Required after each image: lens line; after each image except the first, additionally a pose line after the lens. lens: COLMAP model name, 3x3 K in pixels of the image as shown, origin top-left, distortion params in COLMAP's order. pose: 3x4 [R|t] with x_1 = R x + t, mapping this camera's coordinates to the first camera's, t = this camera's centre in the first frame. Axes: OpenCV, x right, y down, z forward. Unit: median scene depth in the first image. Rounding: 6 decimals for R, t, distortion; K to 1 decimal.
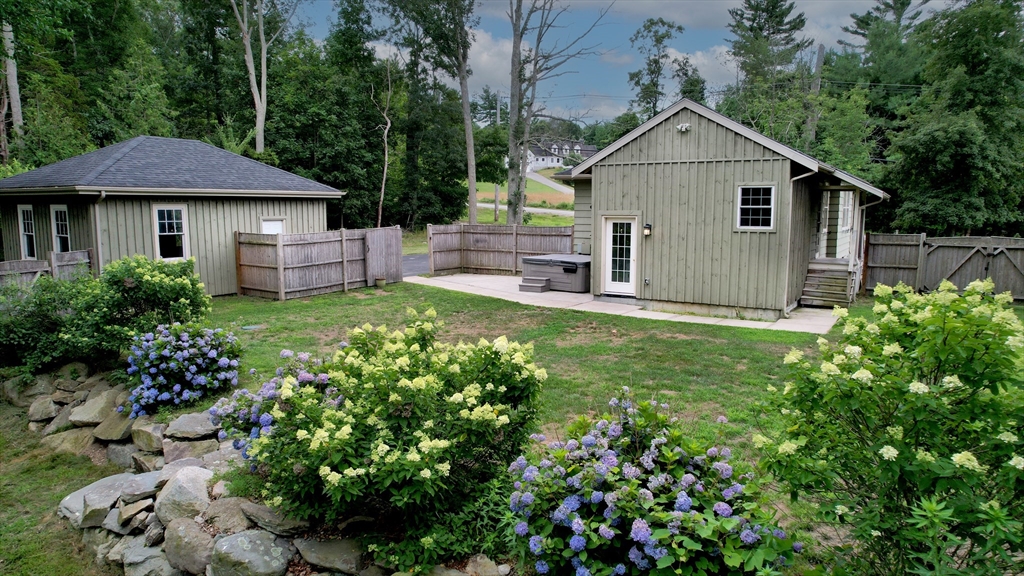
lens RADIAL K [[654.9, 0, 512.0], [0, 654.9, 288.0], [0, 0, 1]] dist [-0.082008, 0.074921]
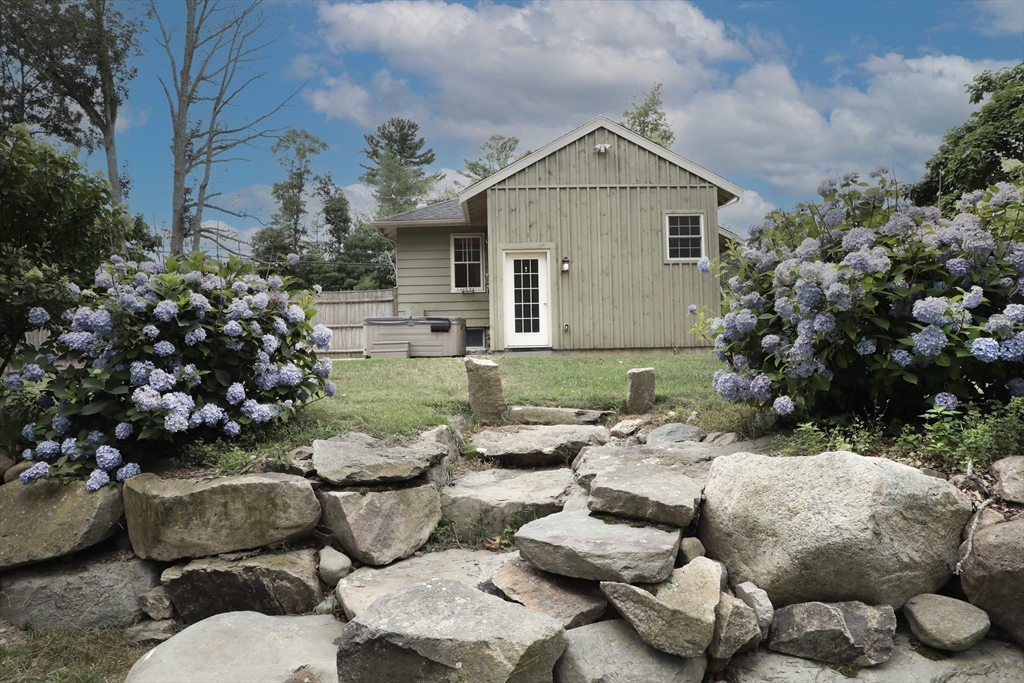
lens RADIAL K [[698.3, 0, 512.0], [0, 698.3, 341.5], [0, 0, 1]] dist [-0.073997, 0.046775]
pose [[0.823381, -0.006632, 0.567450, -0.343516], [0.091329, 0.988446, -0.120968, 0.105791], [-0.560091, 0.151427, 0.814474, 0.313278]]
